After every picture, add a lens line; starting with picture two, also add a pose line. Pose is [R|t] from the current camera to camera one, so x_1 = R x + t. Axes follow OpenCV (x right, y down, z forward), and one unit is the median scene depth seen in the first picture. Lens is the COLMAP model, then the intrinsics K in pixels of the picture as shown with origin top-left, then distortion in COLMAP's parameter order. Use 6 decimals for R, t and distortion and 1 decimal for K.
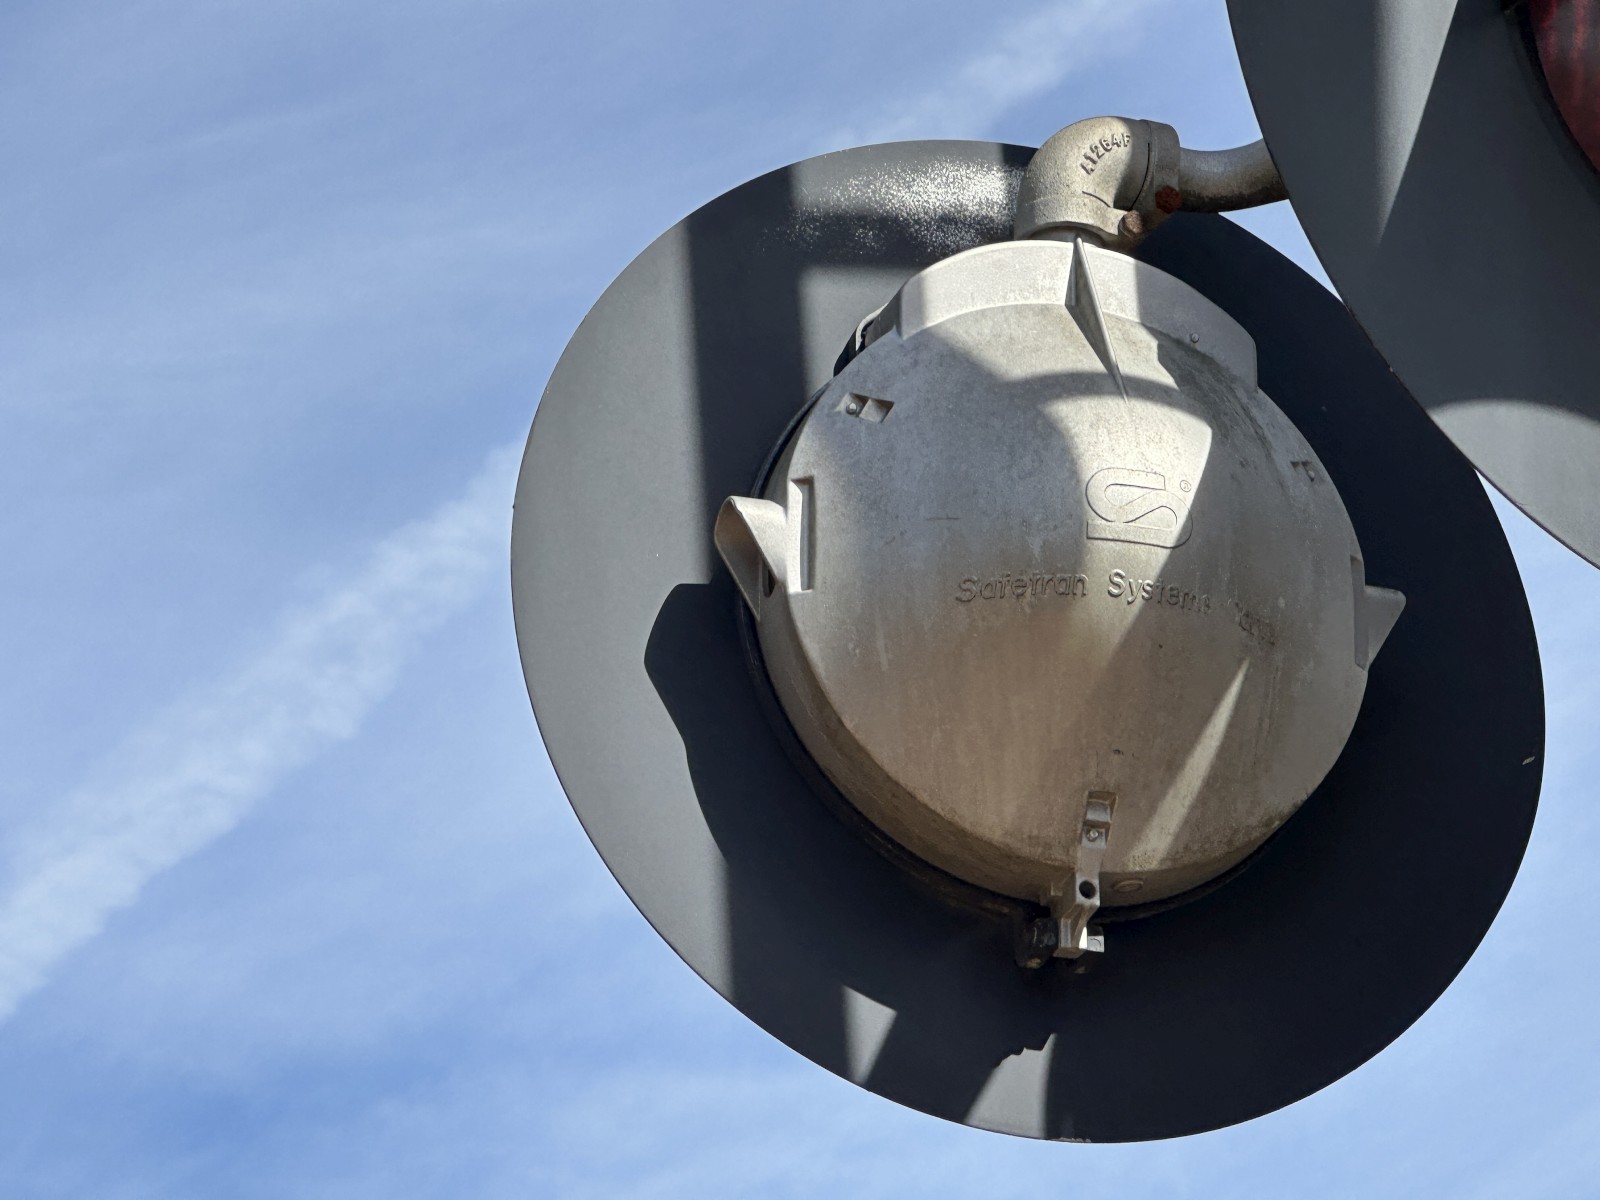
lens RADIAL K [[5917.4, 0, 799.6], [0, 5917.4, 603.4], [0, 0, 1]] dist [0.270646, 0.000000]
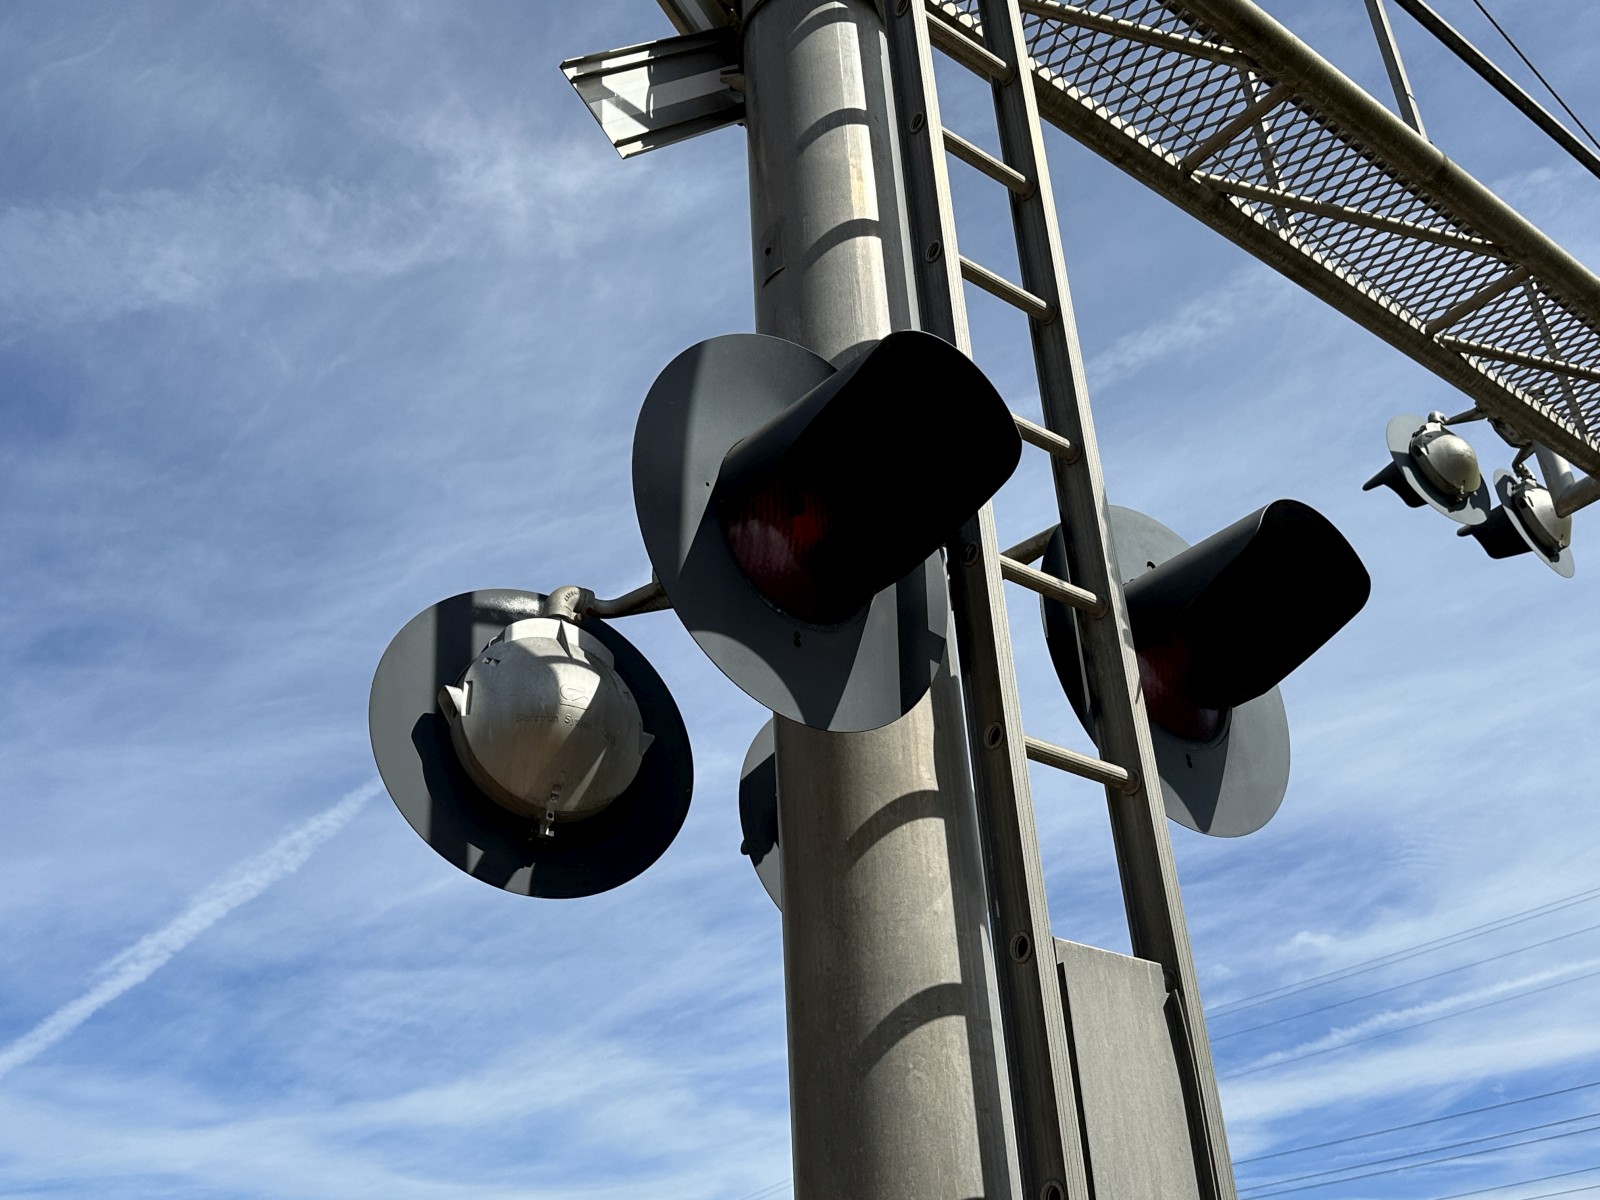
lens RADIAL K [[1577.7, 0, 766.3], [0, 1577.7, 640.7], [0, 0, 1]] dist [0.089490, 0.000000]
pose [[0.976139, 0.093890, 0.195797, -0.011905], [-0.066990, 0.987917, -0.139759, 0.064413], [-0.206553, 0.123308, 0.970634, 0.149601]]
